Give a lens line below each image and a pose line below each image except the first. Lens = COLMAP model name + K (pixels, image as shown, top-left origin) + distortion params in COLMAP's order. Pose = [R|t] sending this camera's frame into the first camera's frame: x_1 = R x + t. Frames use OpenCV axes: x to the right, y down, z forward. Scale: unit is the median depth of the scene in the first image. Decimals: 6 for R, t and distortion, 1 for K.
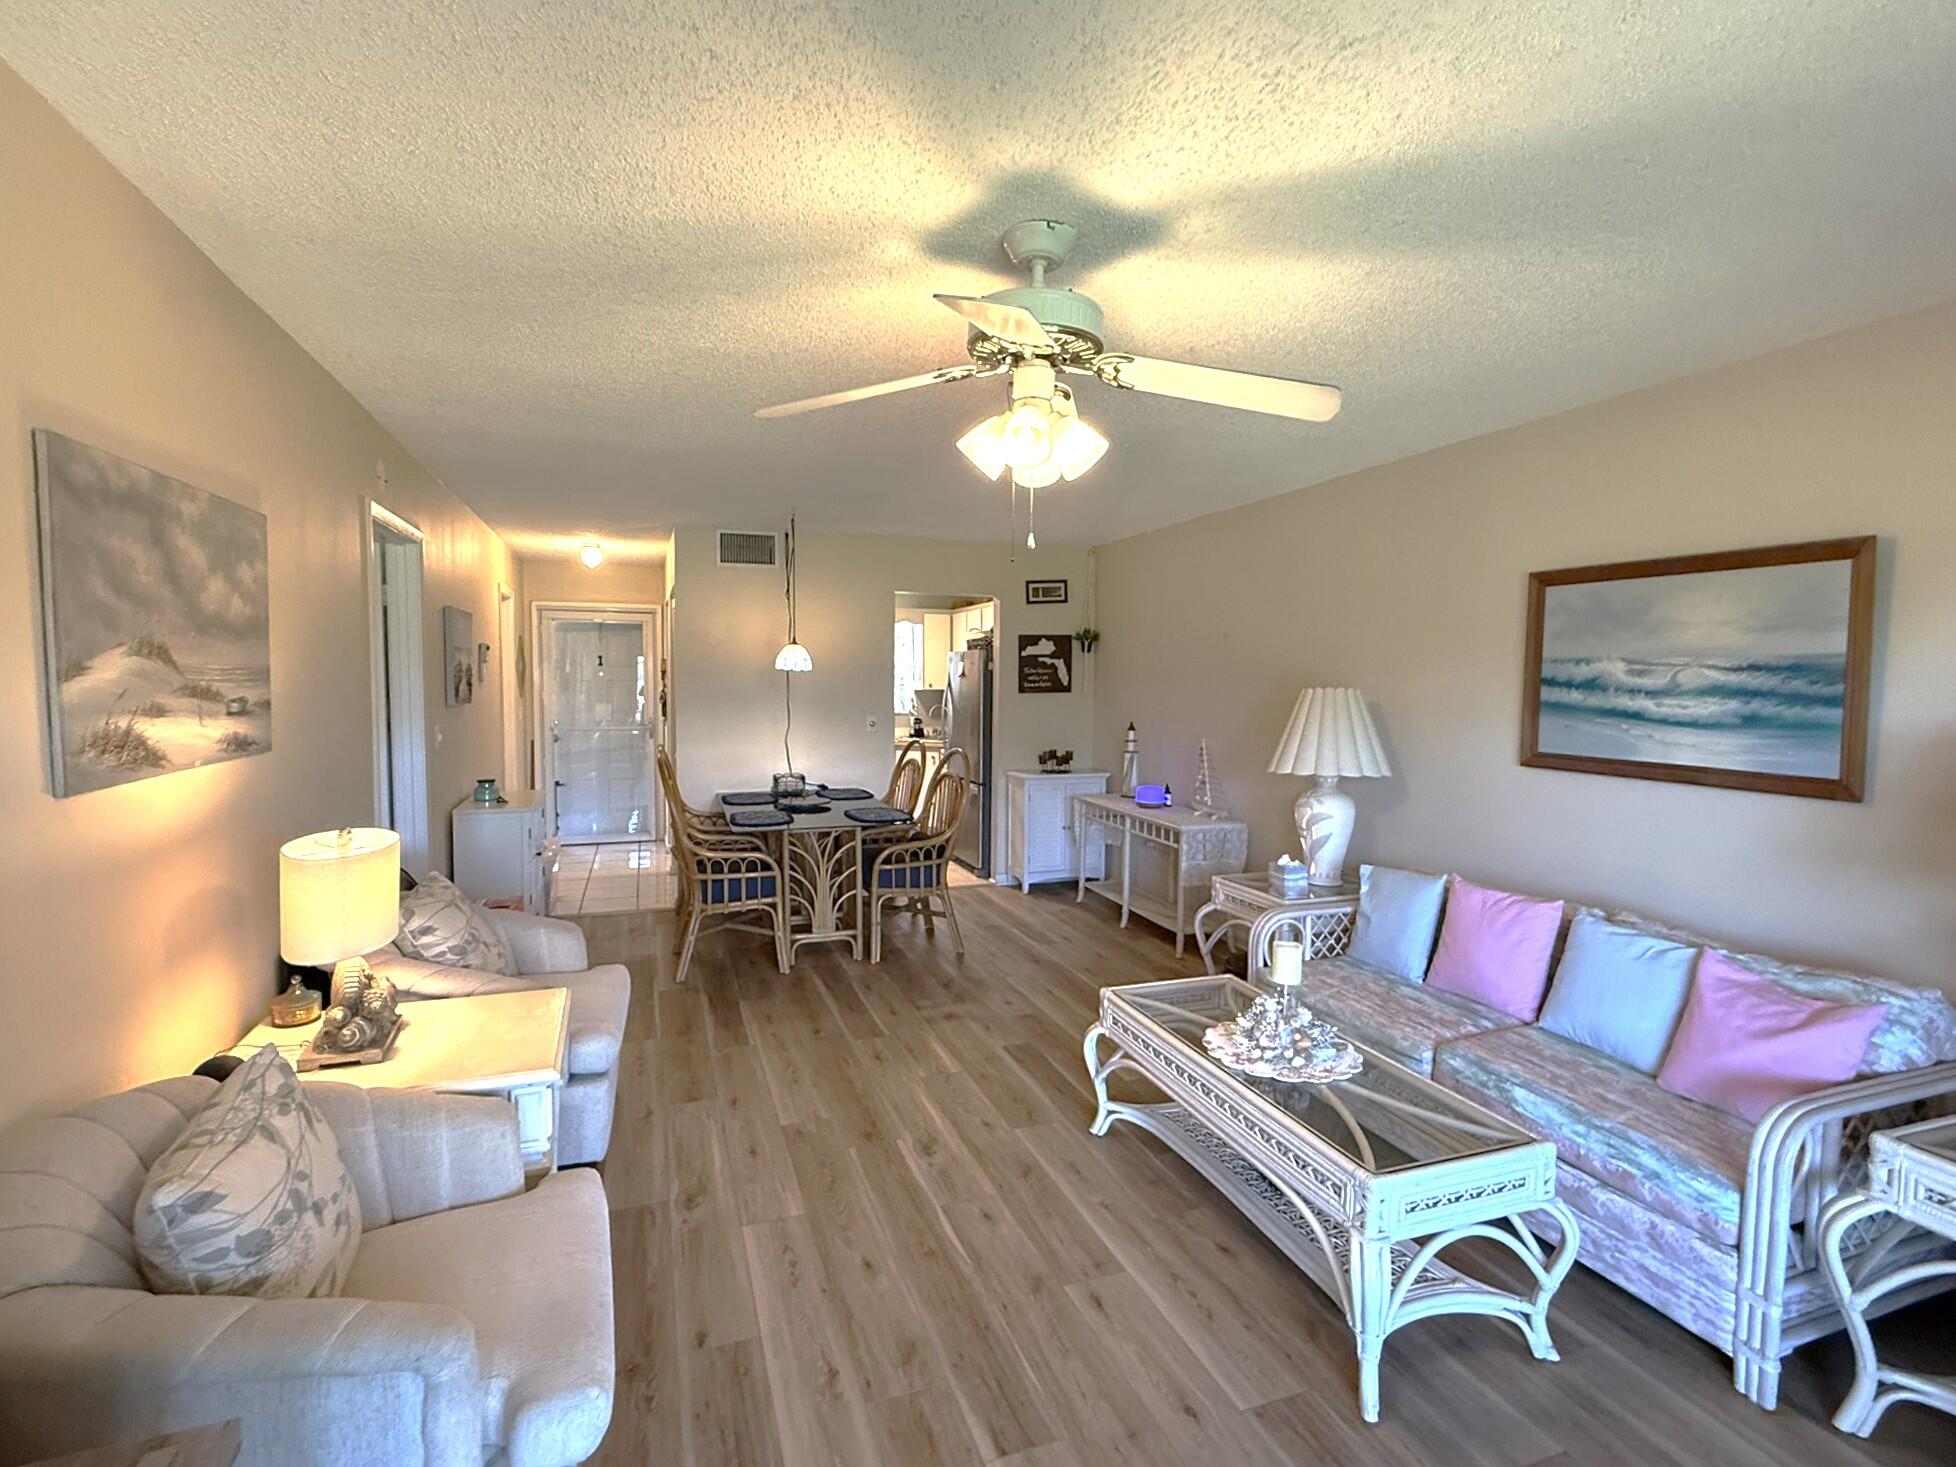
lens RADIAL K [[911.1, 0, 973.5], [0, 911.1, 732.5], [0, 0, 1]] dist [0.003098, -0.001194]
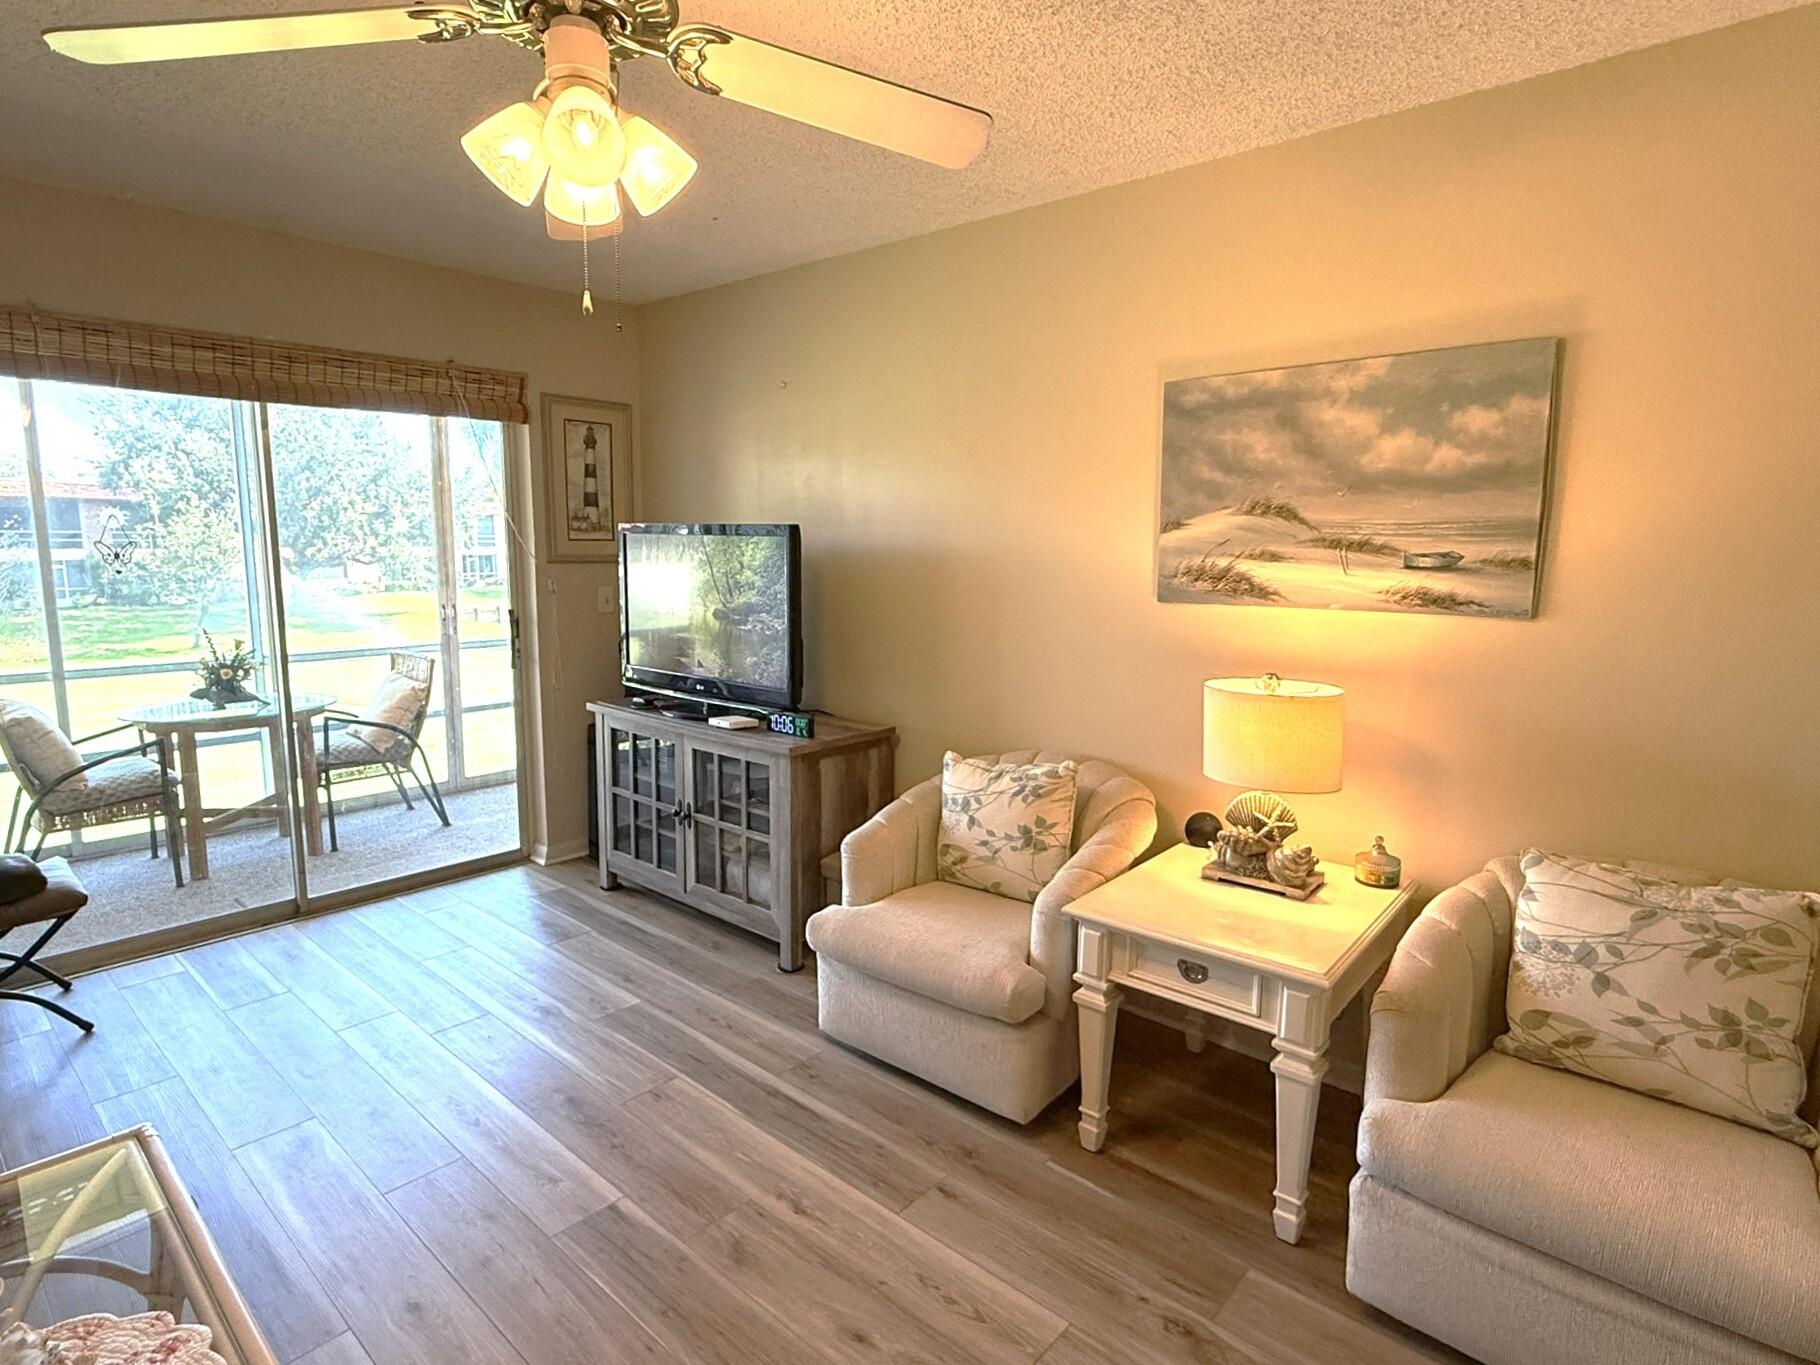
lens RADIAL K [[962.0, 0, 903.8], [0, 962.0, 680.1], [0, 0, 1]] dist [0.003504, 0.000150]
pose [[-0.876550, 0.051169, -0.478583, 0.185087], [-0.047776, 0.980172, 0.192302, -0.070225], [0.478933, 0.191427, -0.856726, 1.520437]]
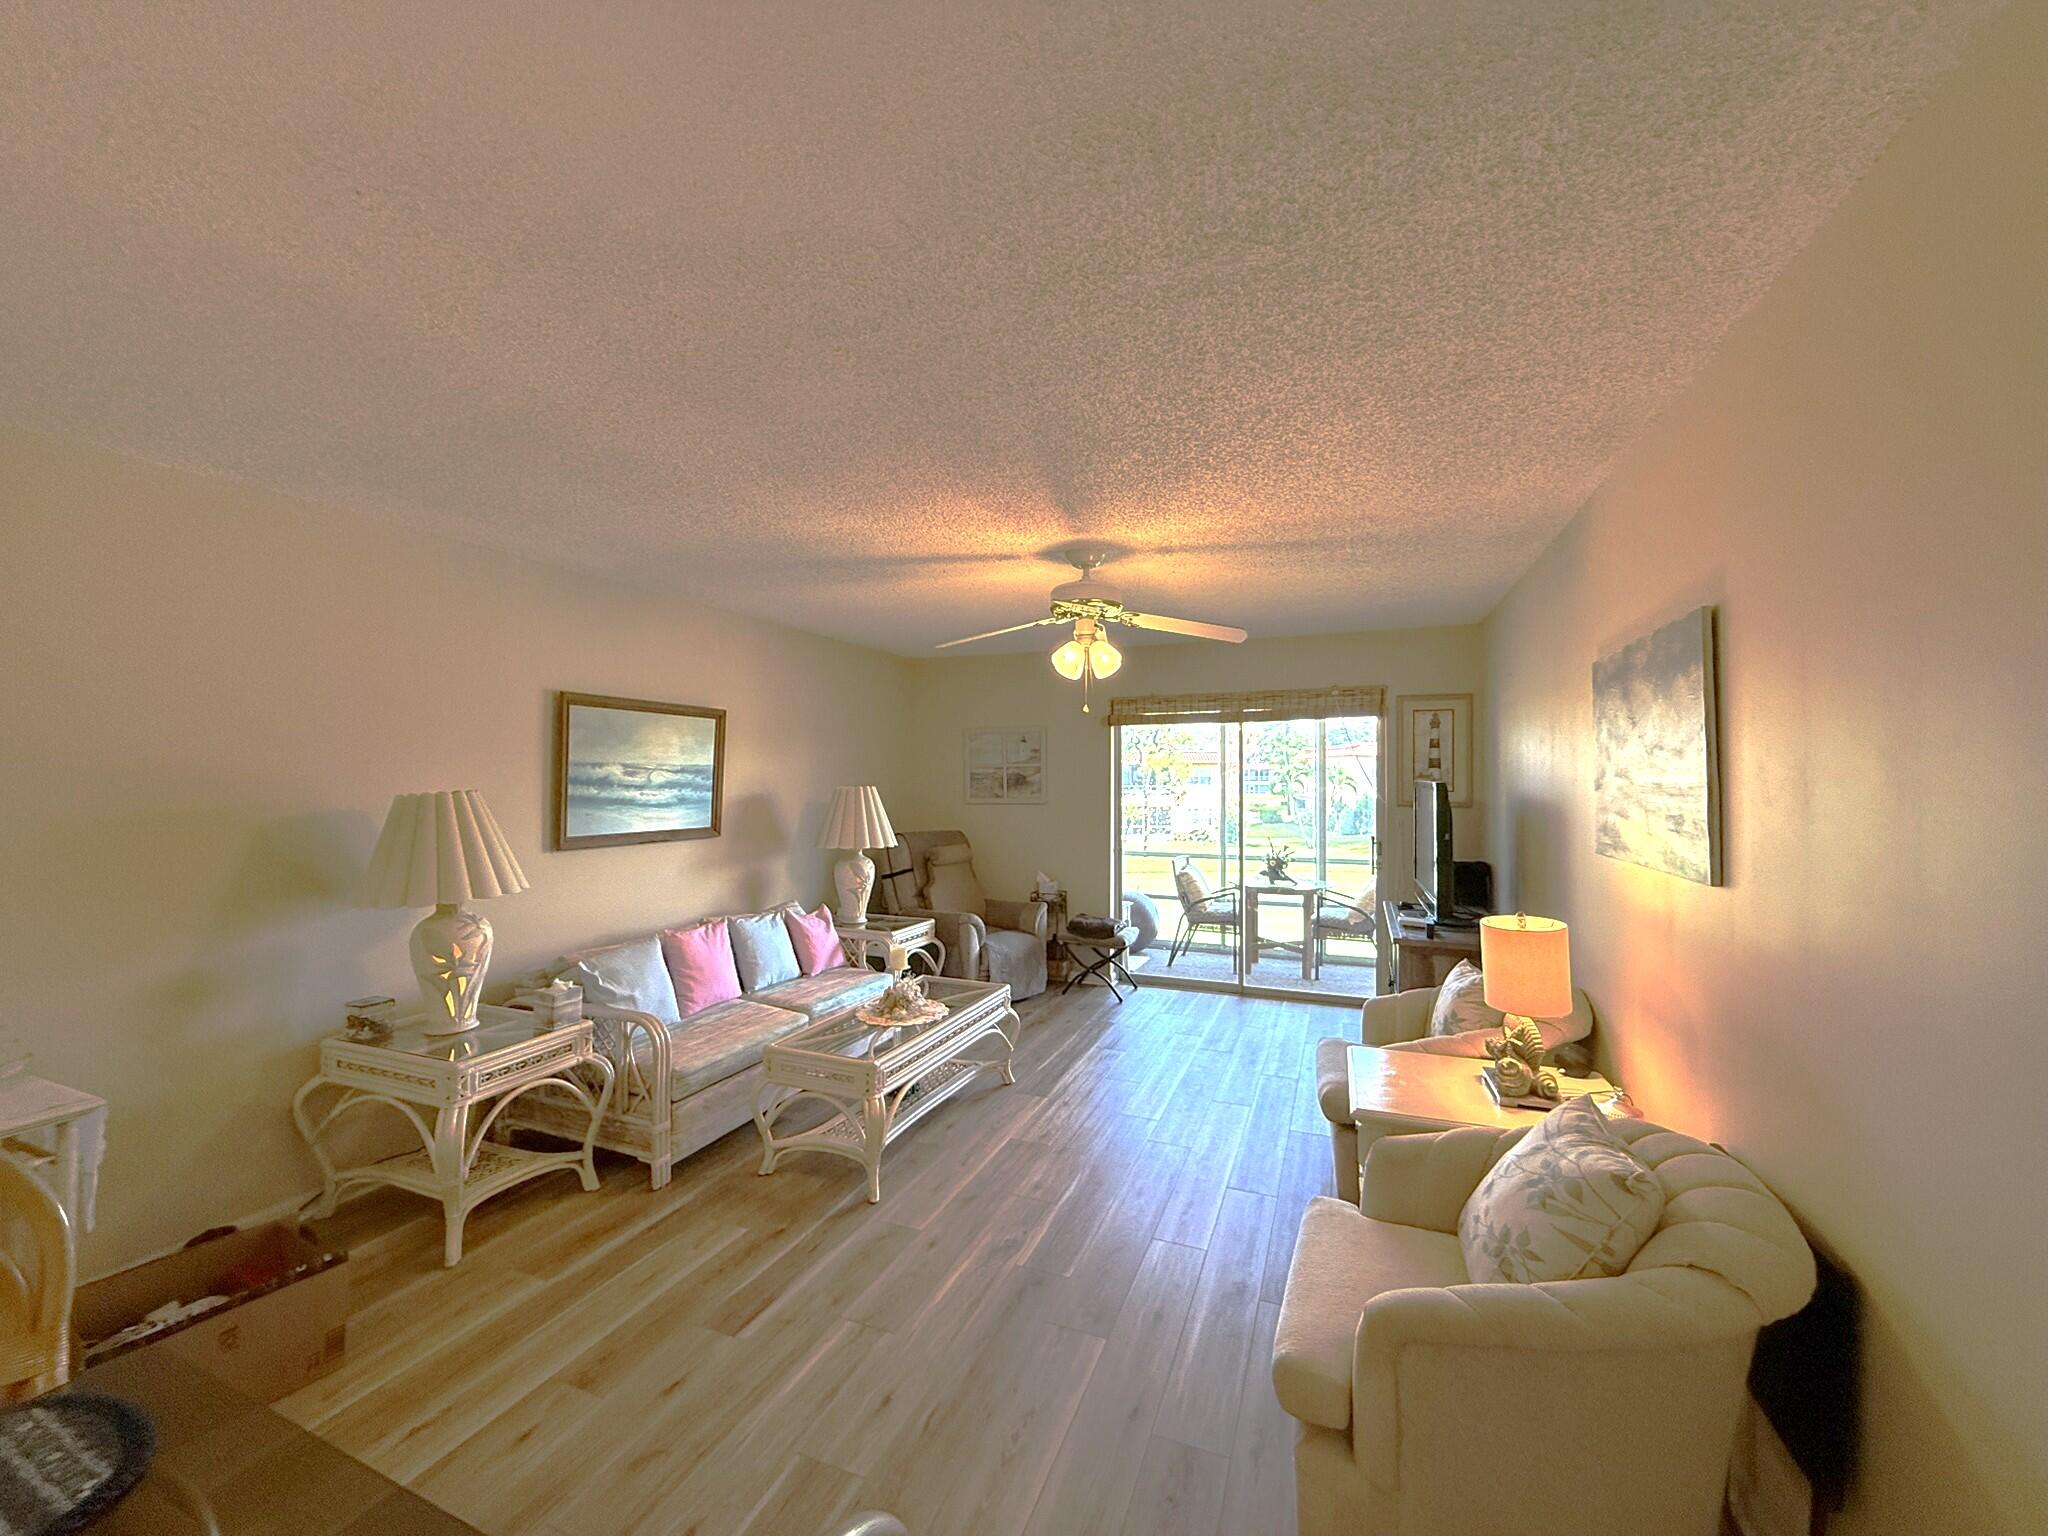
lens RADIAL K [[823.8, 0, 1015.7], [0, 823.8, 755.5], [0, 0, 1]] dist [0.000487, -0.000015]
pose [[-0.741084, 0.004682, 0.671396, -0.820479], [0.031708, 0.999104, 0.028032, -0.143959], [-0.670664, 0.042063, -0.740568, 2.000774]]
